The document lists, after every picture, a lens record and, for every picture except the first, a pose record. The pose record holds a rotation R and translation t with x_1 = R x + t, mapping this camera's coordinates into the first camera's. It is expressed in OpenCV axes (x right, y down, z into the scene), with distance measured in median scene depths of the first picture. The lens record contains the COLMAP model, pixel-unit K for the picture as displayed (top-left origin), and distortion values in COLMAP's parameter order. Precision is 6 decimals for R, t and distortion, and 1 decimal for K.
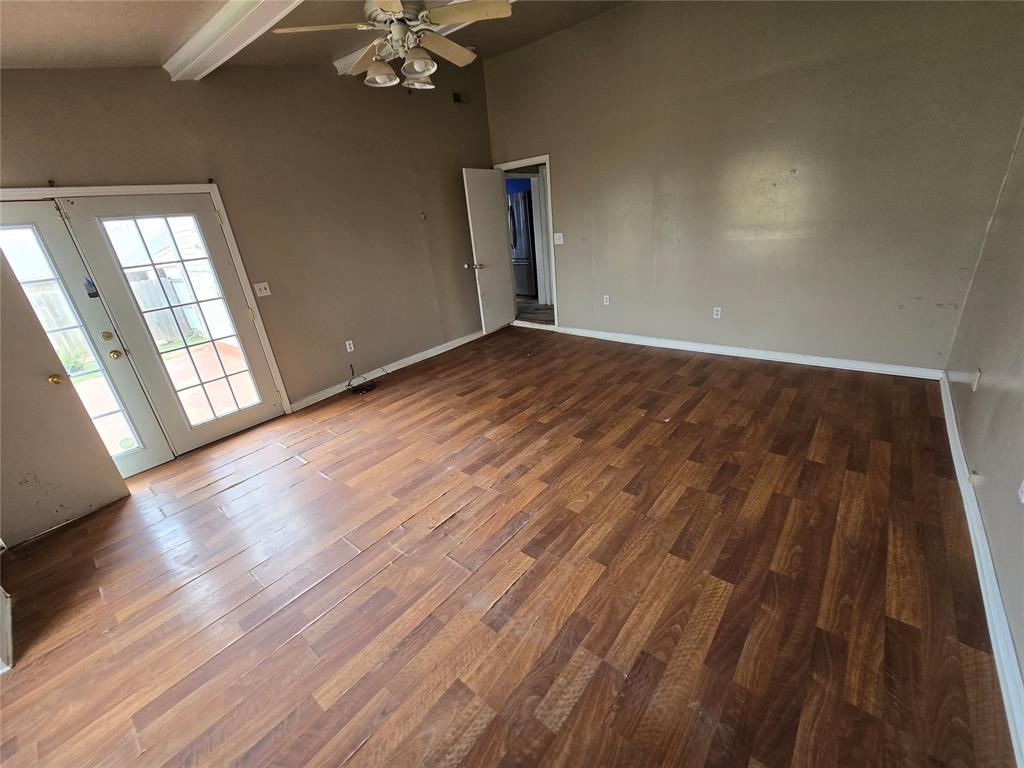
lens RADIAL K [[418.9, 0, 515.3], [0, 418.9, 383.7], [0, 0, 1]] dist [-0.002445, -0.000421]
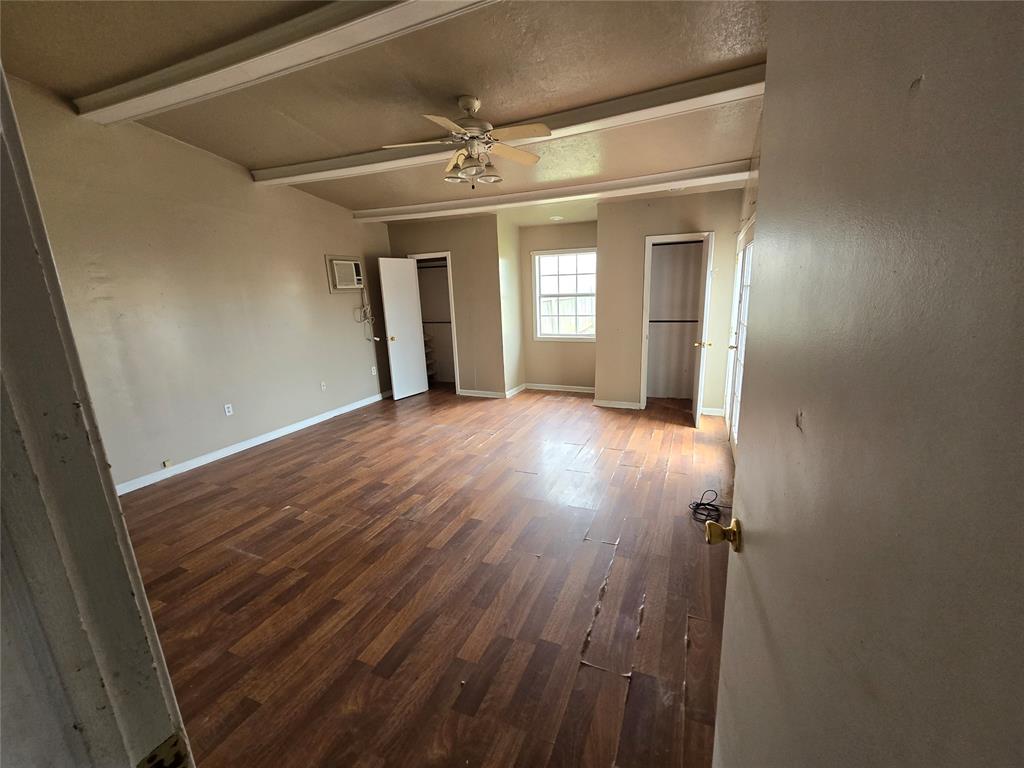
lens RADIAL K [[418.9, 0, 515.3], [0, 418.9, 383.7], [0, 0, 1]] dist [-0.002445, -0.000421]
pose [[-0.950528, 0.186270, -0.248597, 0.051496], [0.011080, 0.820096, 0.572118, -0.765770], [0.310441, 0.541060, -0.781588, 1.940402]]
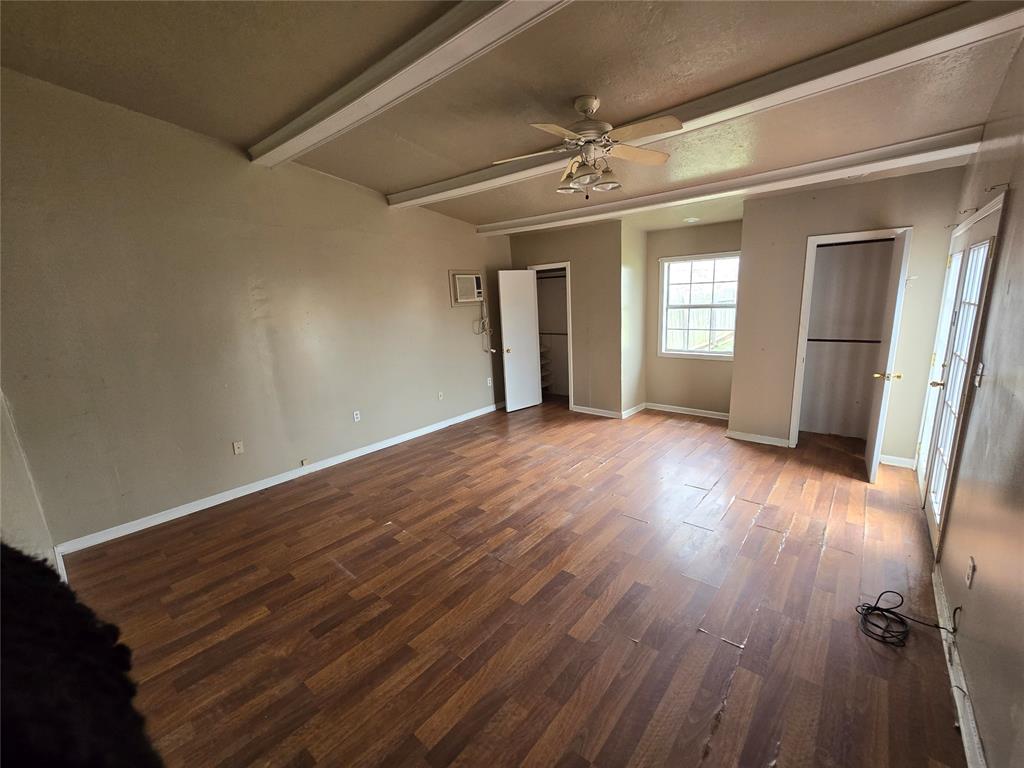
lens RADIAL K [[416.6, 0, 514.9], [0, 416.6, 383.2], [0, 0, 1]] dist [0.000513, -0.000033]
pose [[-0.989985, 0.135100, 0.040948, -0.023508], [0.135362, 0.826100, 0.547025, -0.759286], [0.040076, 0.547090, -0.836114, 1.822869]]
